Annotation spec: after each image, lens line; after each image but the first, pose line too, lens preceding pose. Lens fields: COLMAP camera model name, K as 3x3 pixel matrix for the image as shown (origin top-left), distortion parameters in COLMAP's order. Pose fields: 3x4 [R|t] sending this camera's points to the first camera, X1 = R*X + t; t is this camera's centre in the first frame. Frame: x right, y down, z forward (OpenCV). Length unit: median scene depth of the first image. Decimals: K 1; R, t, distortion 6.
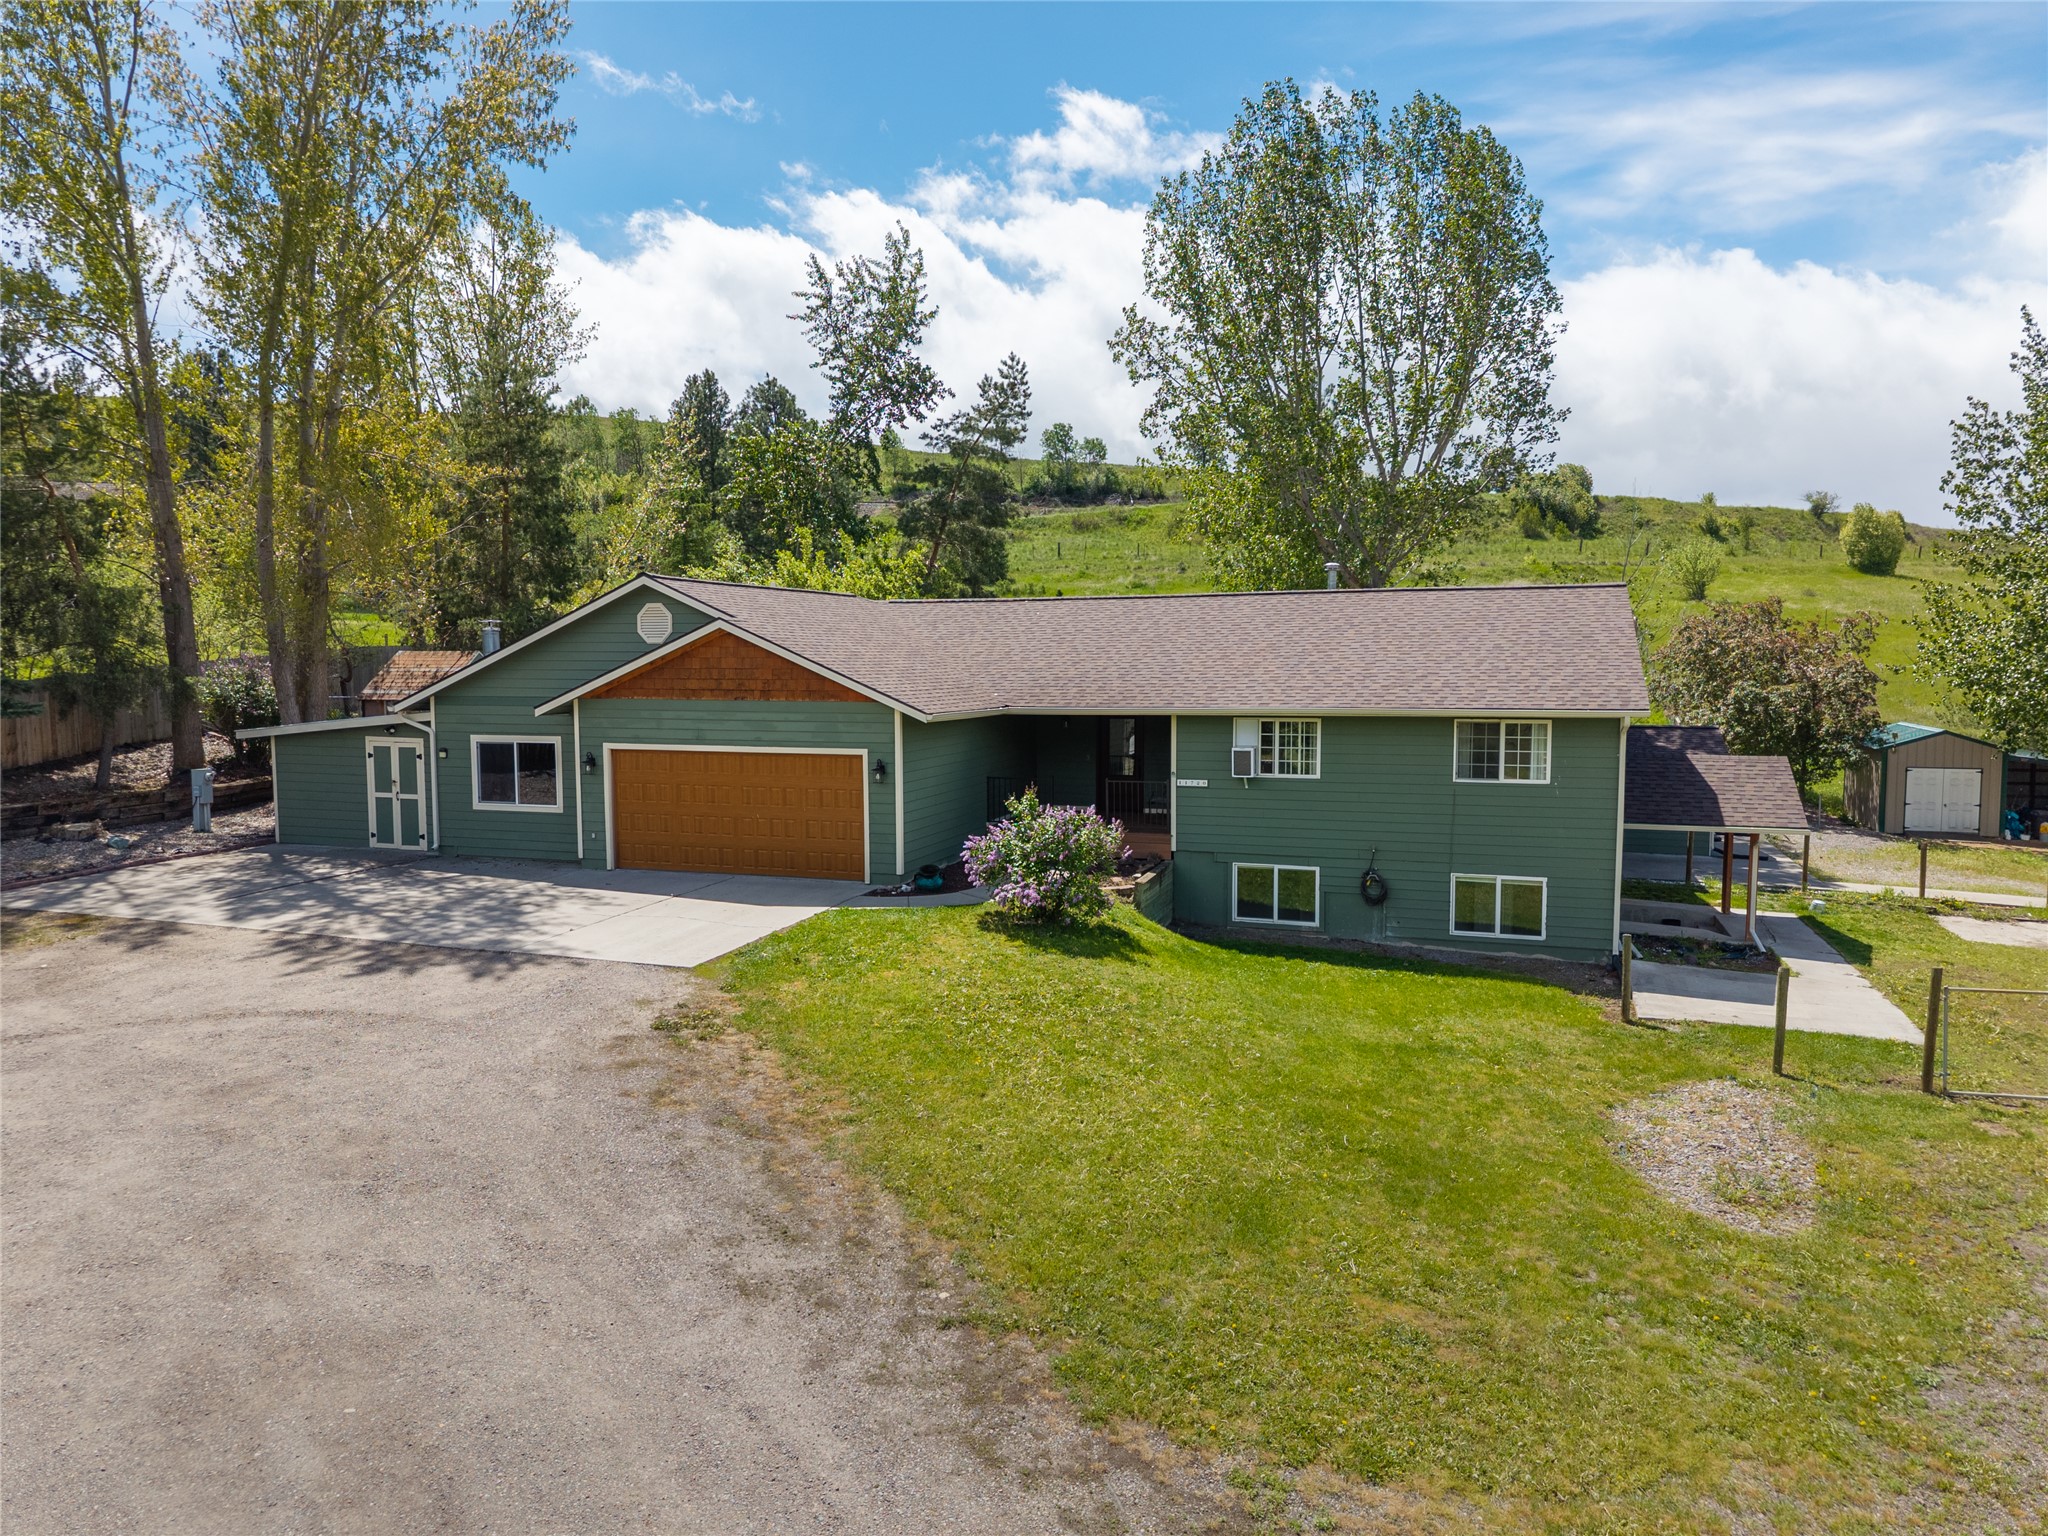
lens RADIAL K [[1392.5, 0, 1024.0], [0, 1392.5, 768.0], [0, 0, 1]] dist [-0.003127, -0.005184]
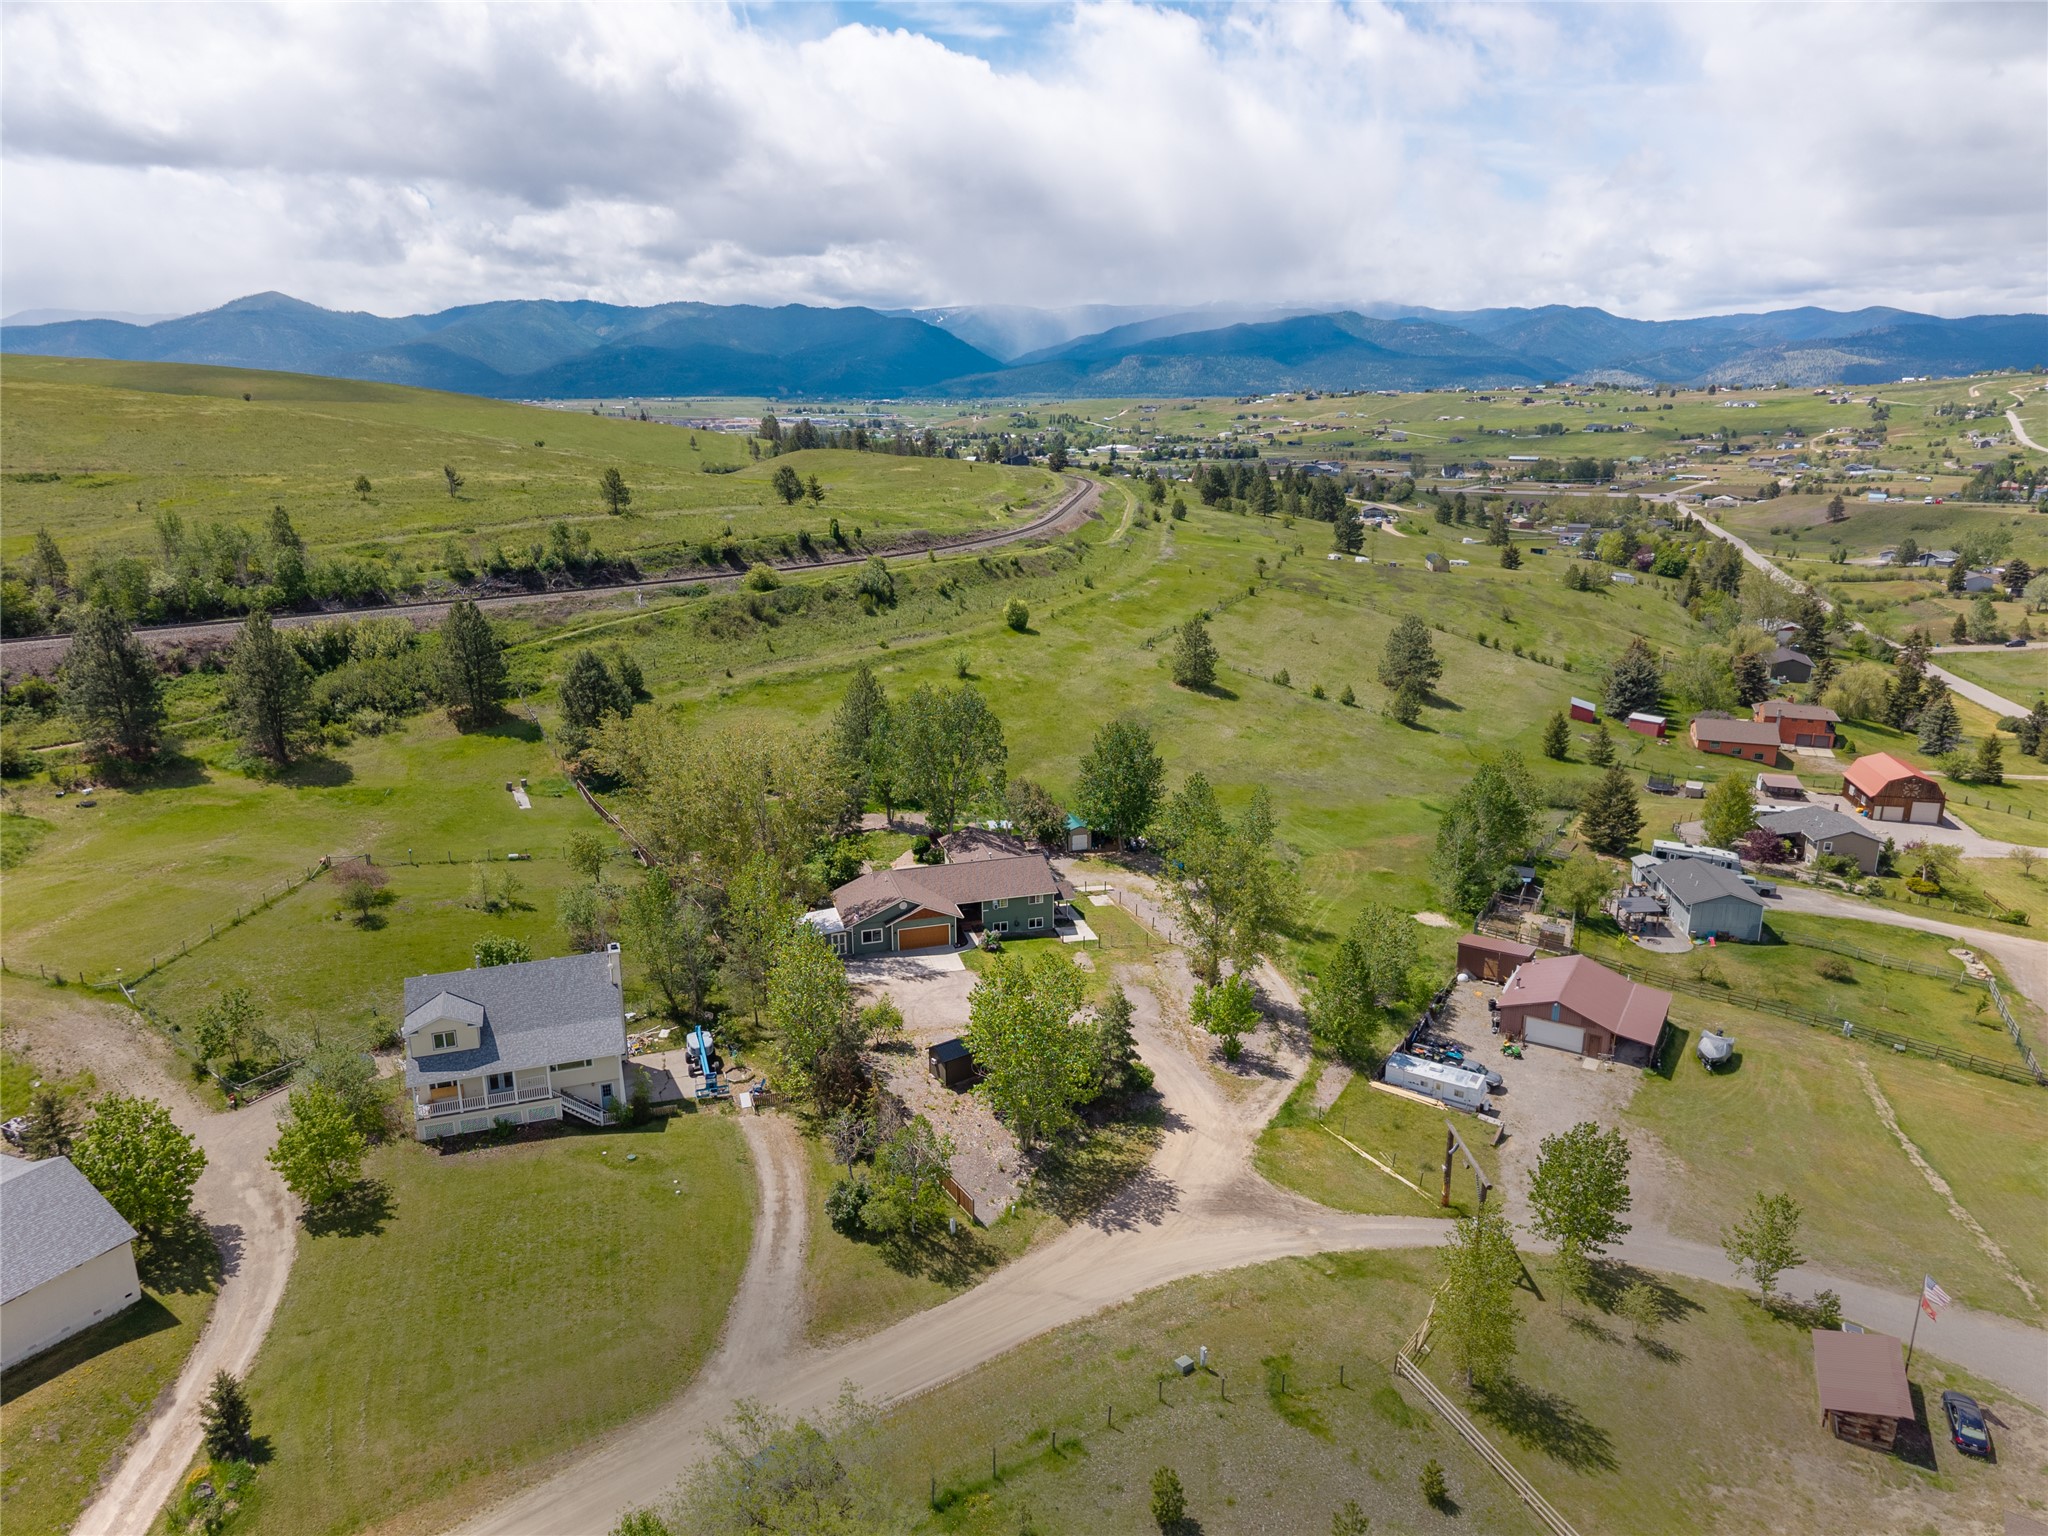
lens RADIAL K [[1392.5, 0, 1024.0], [0, 1392.5, 768.0], [0, 0, 1]] dist [-0.003127, -0.005184]
pose [[0.818068, -0.163569, 0.551371, -2.987989], [0.050795, 0.975506, 0.214027, -1.897742], [-0.572874, -0.147082, 0.806339, -3.832252]]
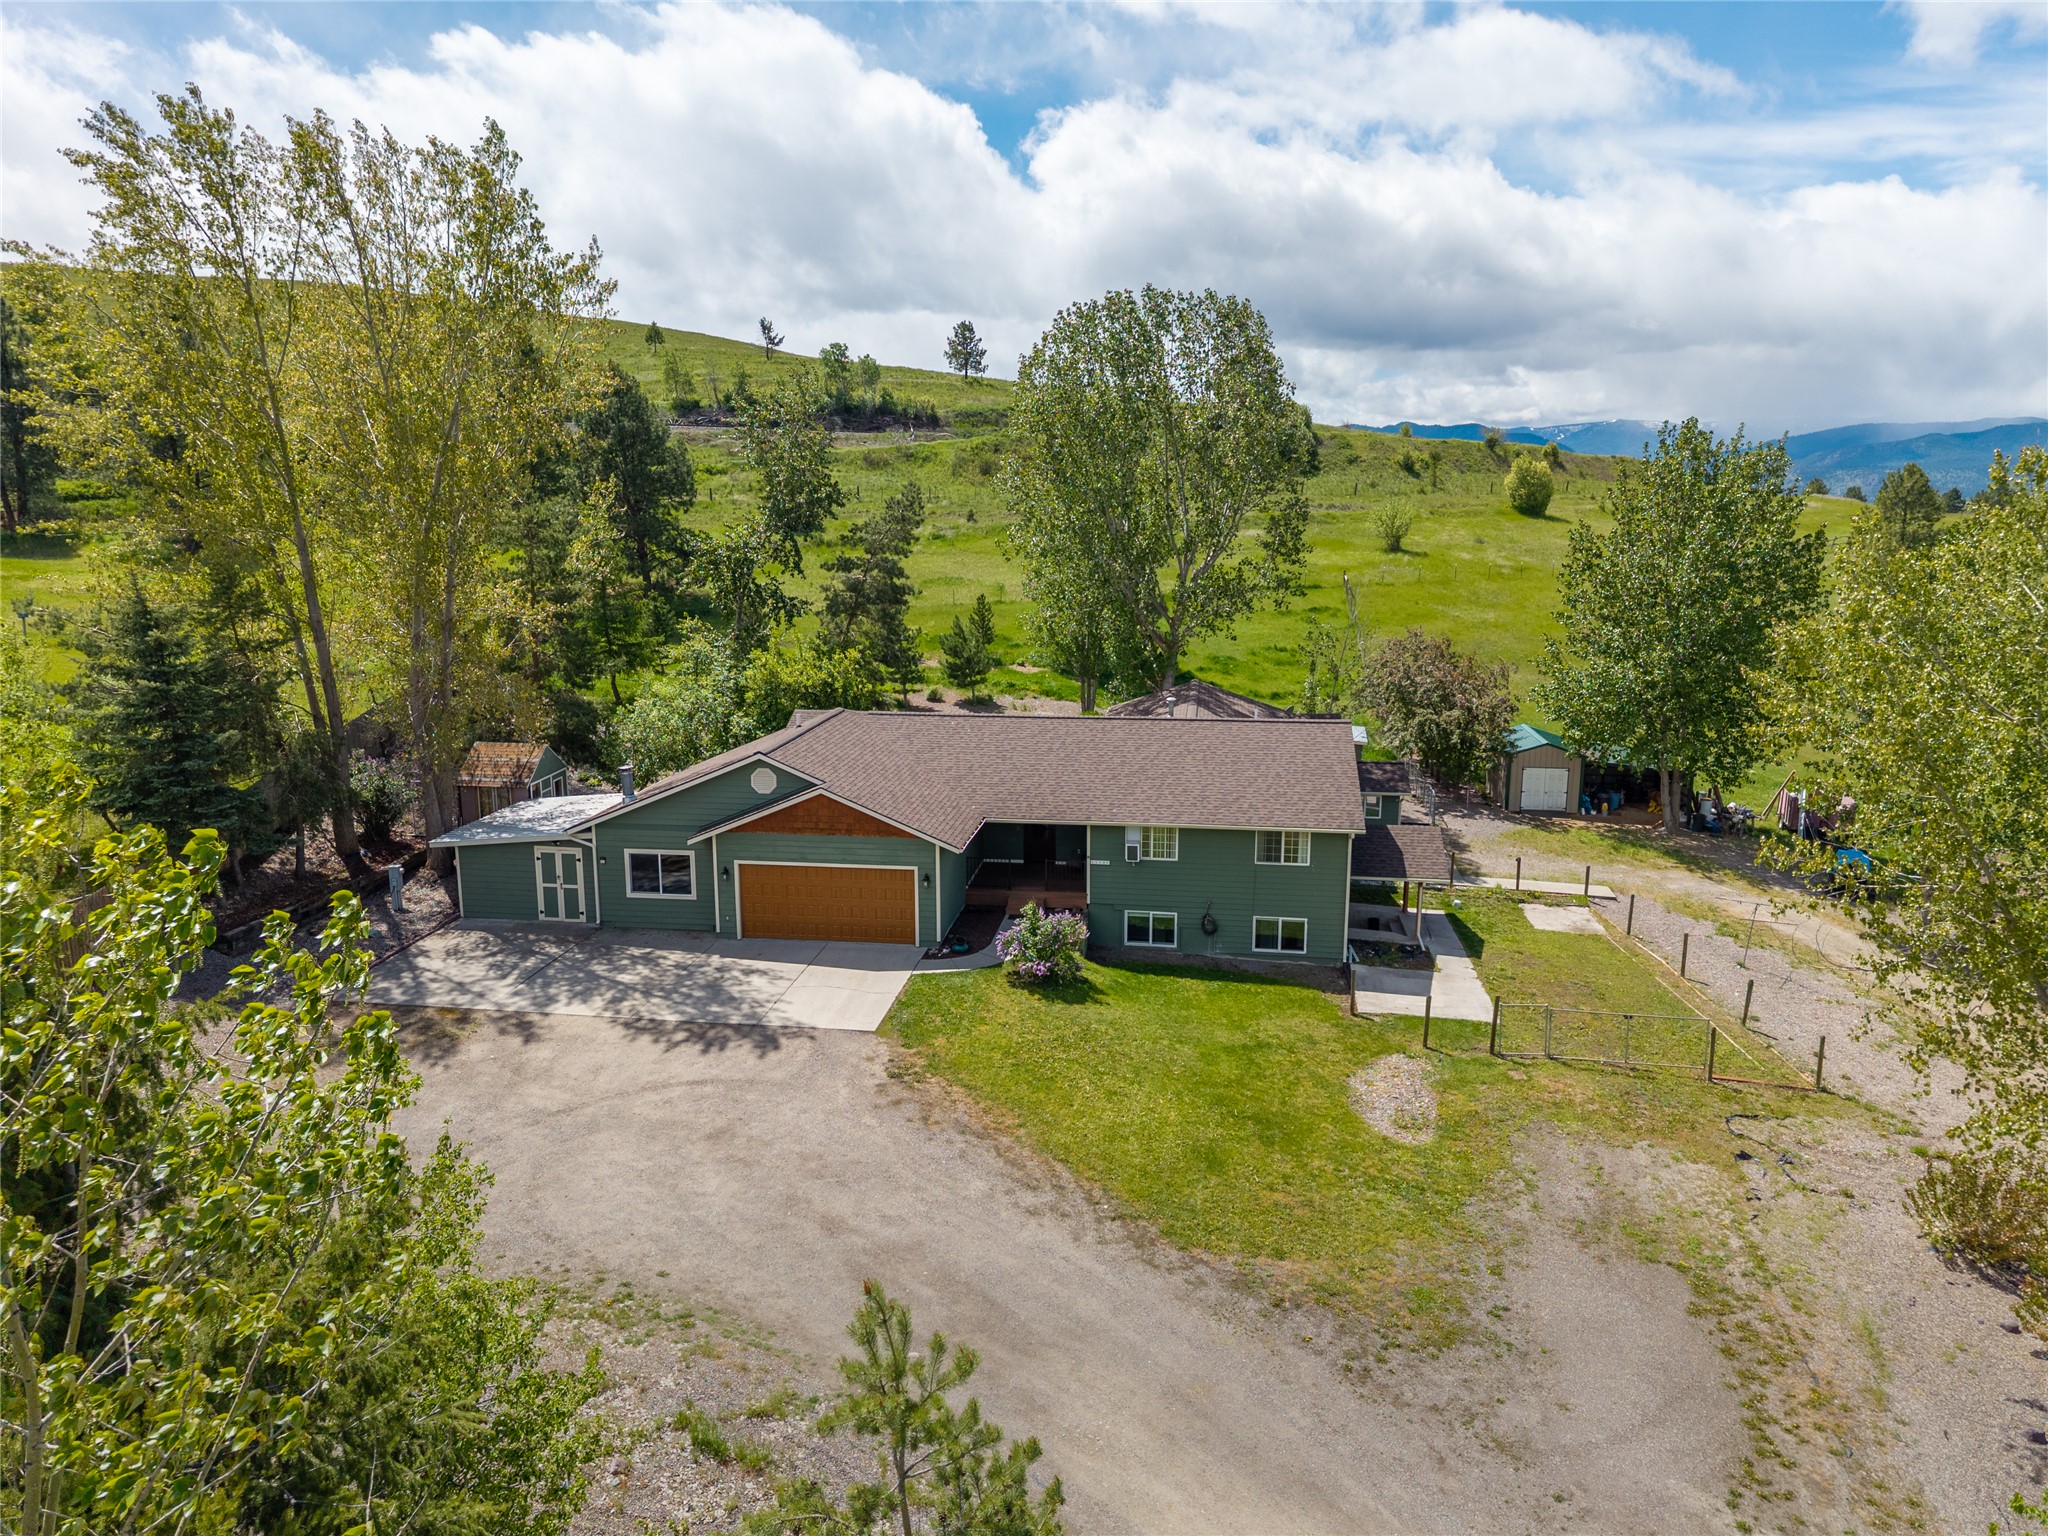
lens RADIAL K [[1397.0, 0, 1028.3], [0, 1397.0, 740.5], [0, 0, 1]] dist [0.032346, -0.002947]
pose [[0.980737, -0.034592, 0.192245, -0.303012], [0.015714, 0.994976, 0.098869, -0.330375], [-0.194699, -0.093944, 0.976354, -0.634450]]
